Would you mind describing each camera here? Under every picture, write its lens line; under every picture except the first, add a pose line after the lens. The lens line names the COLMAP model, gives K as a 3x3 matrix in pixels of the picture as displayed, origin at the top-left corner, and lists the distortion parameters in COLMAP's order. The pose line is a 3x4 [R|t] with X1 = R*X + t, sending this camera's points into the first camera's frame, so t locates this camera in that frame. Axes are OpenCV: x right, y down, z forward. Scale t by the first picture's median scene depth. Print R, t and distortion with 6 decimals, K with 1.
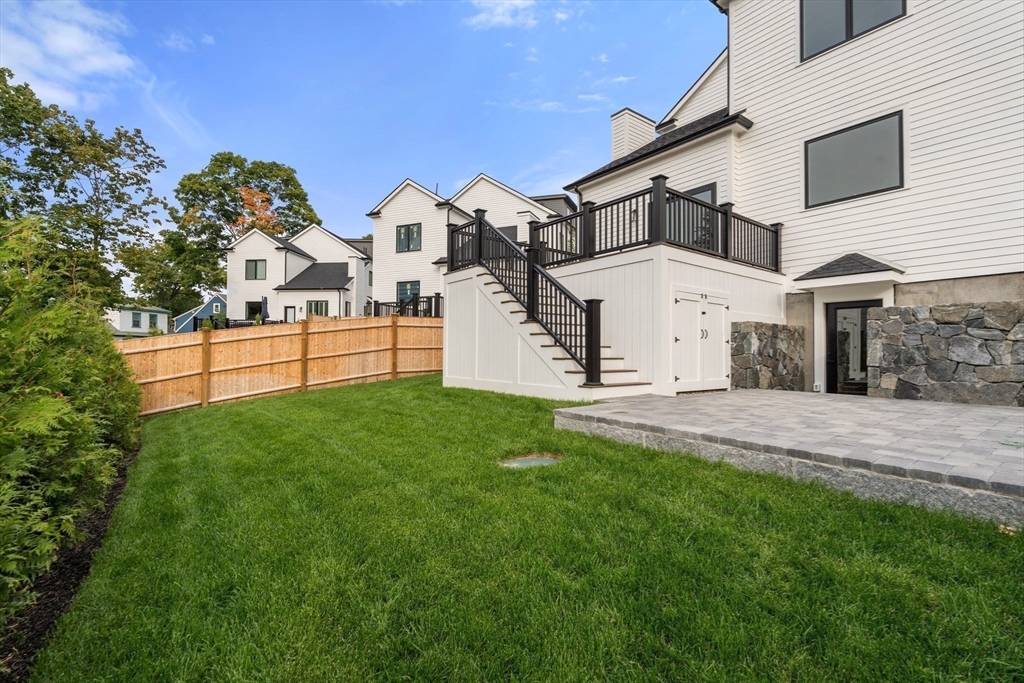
lens RADIAL K [[450.6, 0, 509.0], [0, 450.6, 343.7], [0, 0, 1]] dist [-0.001803, 0.000223]
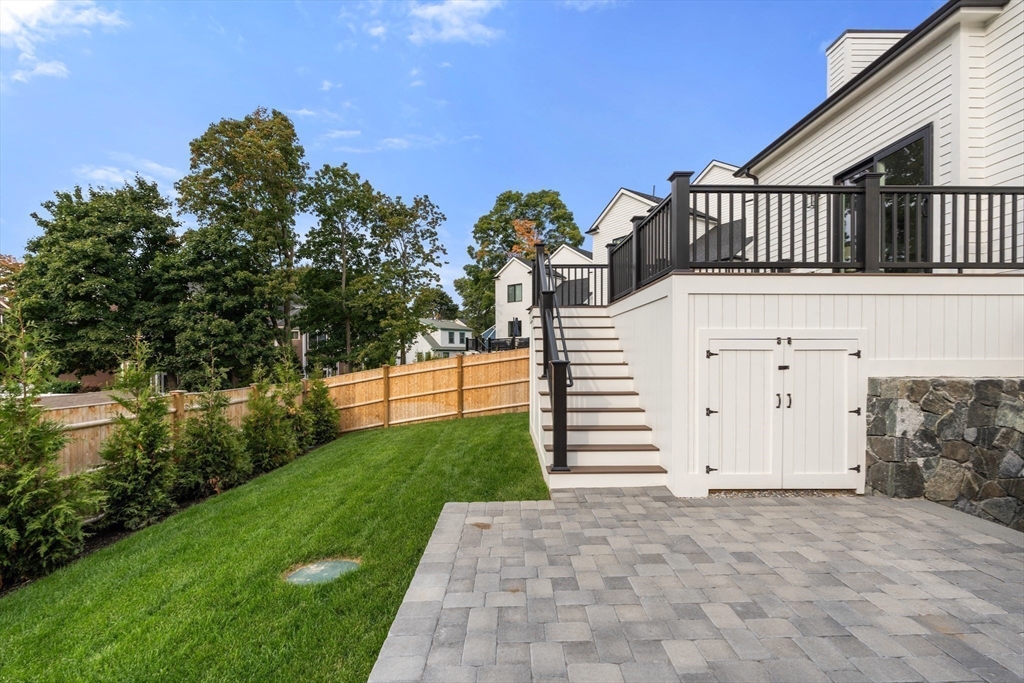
lens RADIAL K [[450.6, 0, 484.5], [0, 450.6, 363.5], [0, 0, 1]] dist [-0.001803, 0.000223]
pose [[0.808618, -0.004329, -0.588318, 0.234256], [0.019768, 0.999608, 0.019815, -0.047699], [0.588002, -0.027652, 0.808387, 0.122830]]
